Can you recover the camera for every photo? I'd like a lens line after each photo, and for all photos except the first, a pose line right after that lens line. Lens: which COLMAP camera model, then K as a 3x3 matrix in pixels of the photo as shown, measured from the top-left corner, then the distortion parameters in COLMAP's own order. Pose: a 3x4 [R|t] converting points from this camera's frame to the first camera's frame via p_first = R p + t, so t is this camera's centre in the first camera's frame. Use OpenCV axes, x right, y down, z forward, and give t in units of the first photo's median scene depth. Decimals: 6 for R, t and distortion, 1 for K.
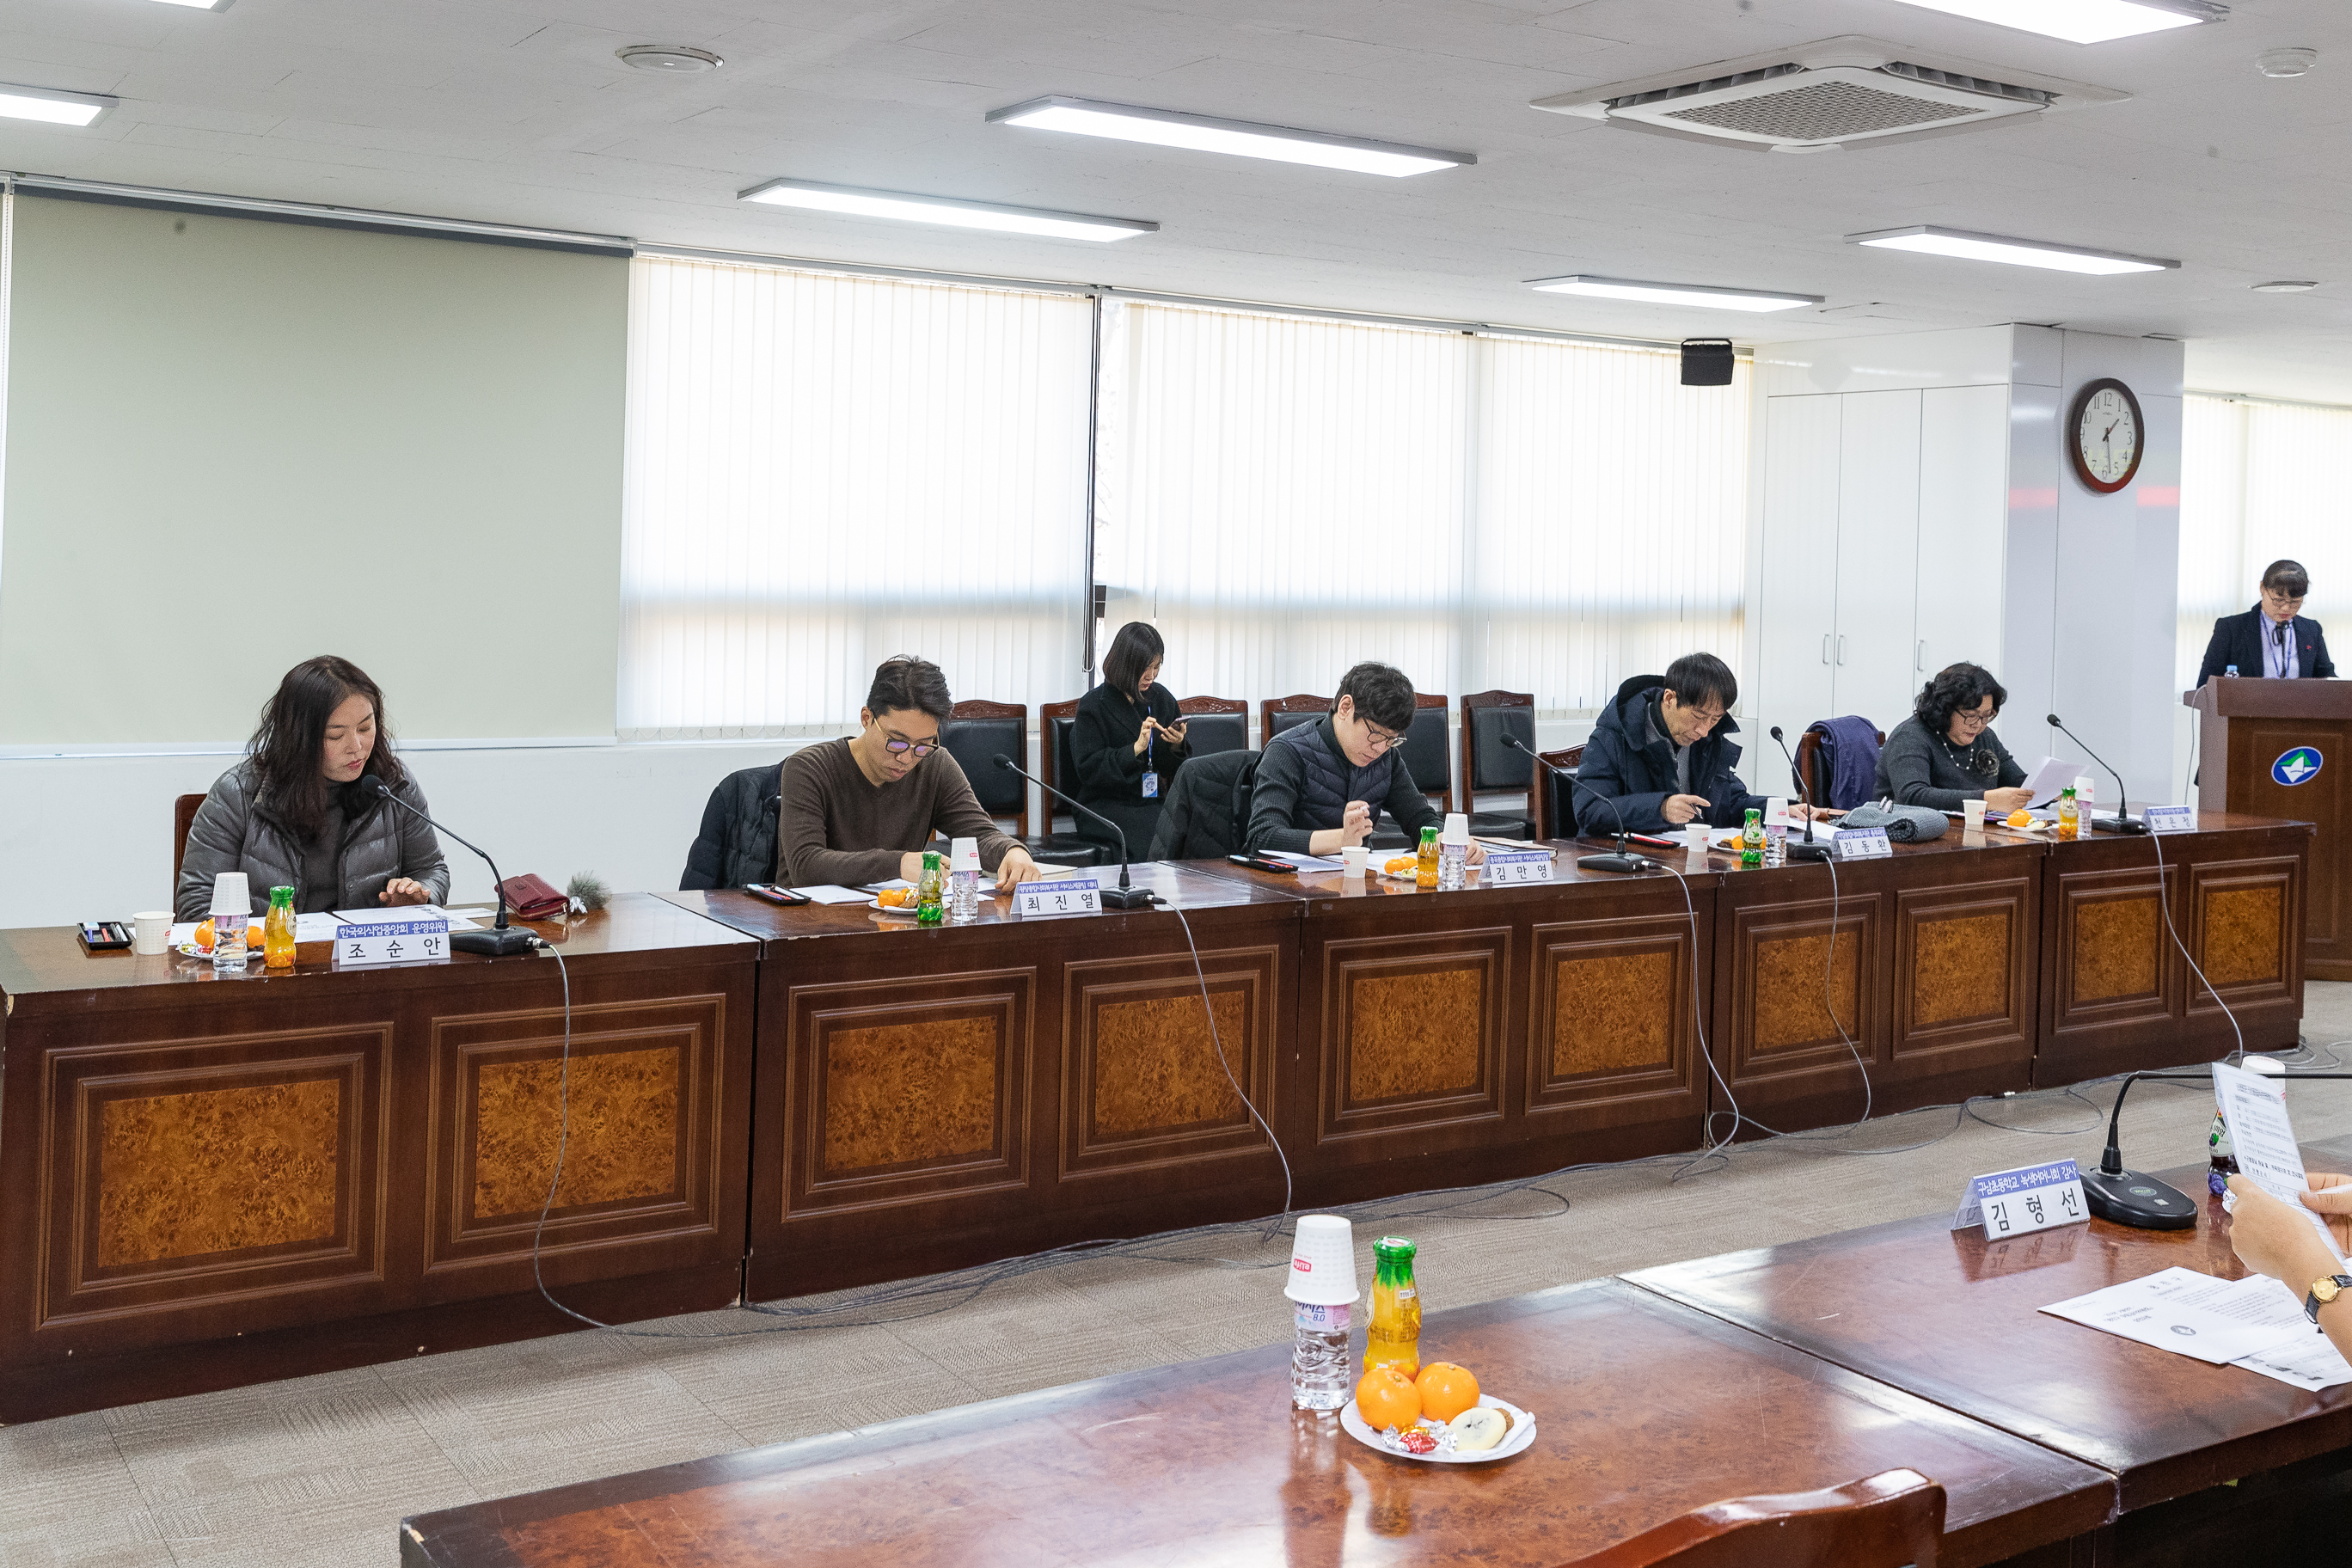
lens RADIAL K [[2337.2, 0, 1068.1], [0, 2337.2, 564.4], [0, 0, 1]] dist [-0.007944, 0.000000]
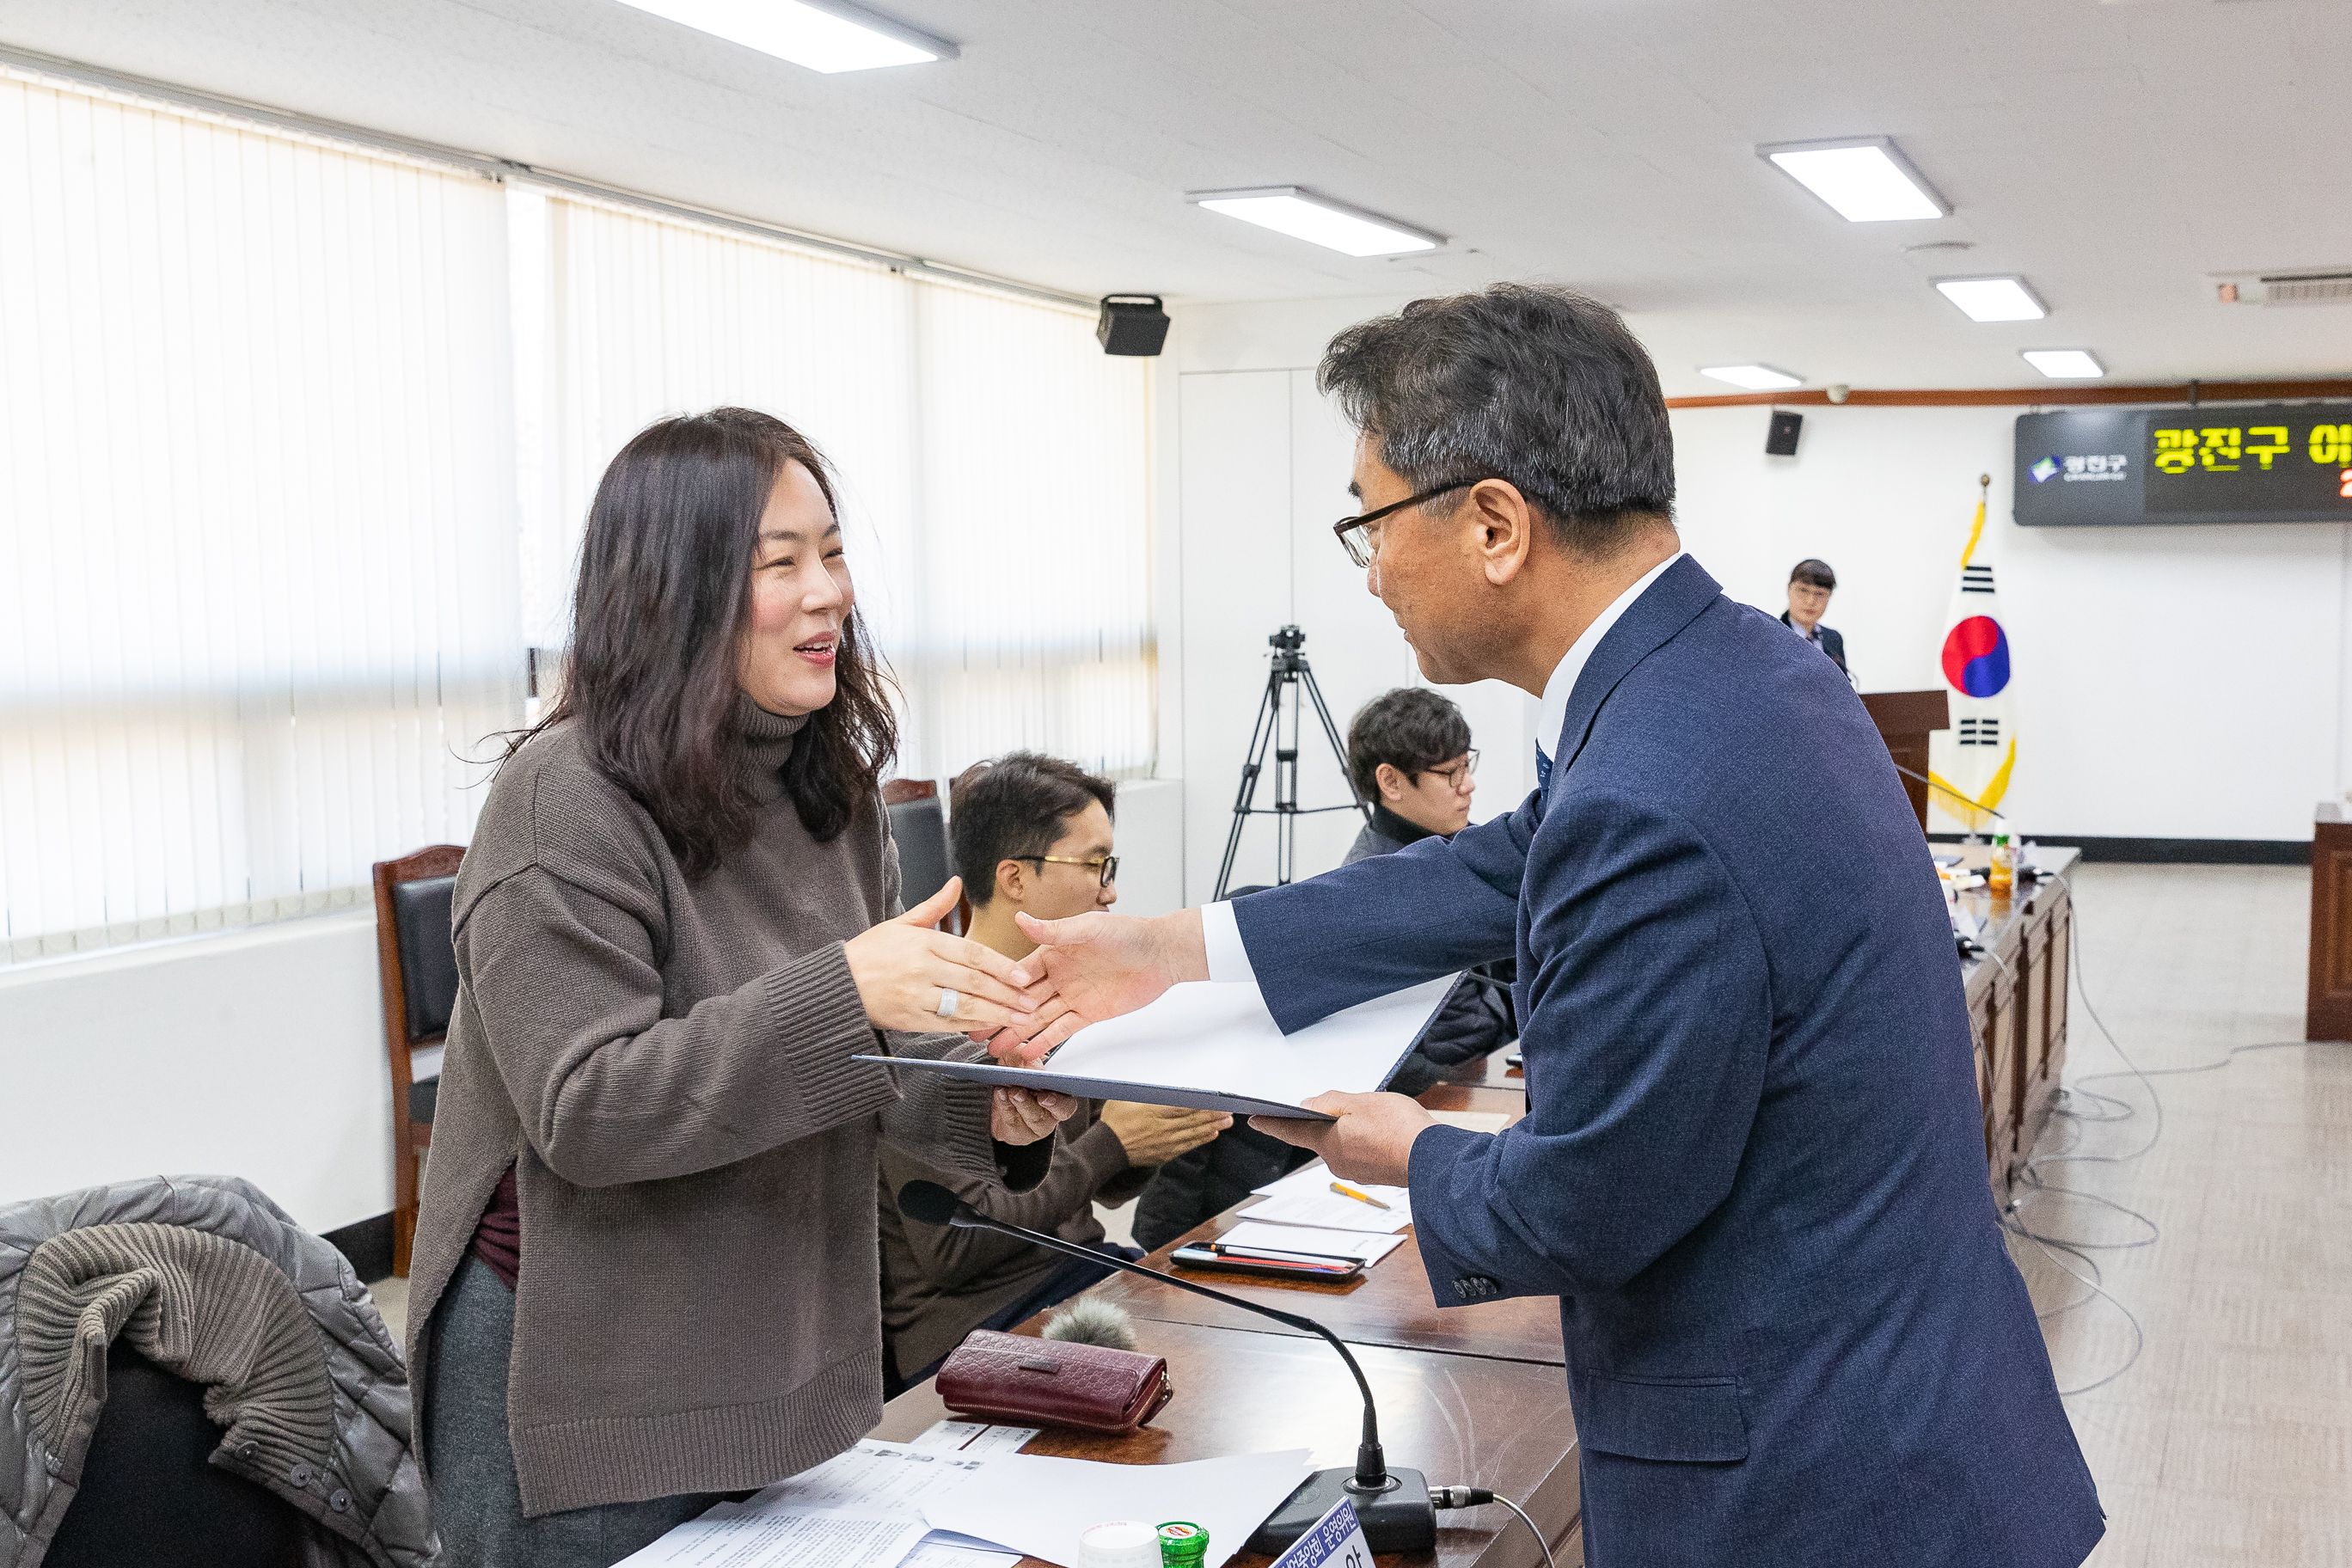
lens RADIAL K [[2638.9, 0, 1270.1], [0, 2638.9, 869.9], [0, 0, 1]] dist [-0.004530, 0.000000]
pose [[0.791613, -0.093552, 0.603818, -0.358925], [0.031345, 0.993126, 0.112775, -0.006607], [-0.610218, -0.070348, 0.789104, 0.407403]]
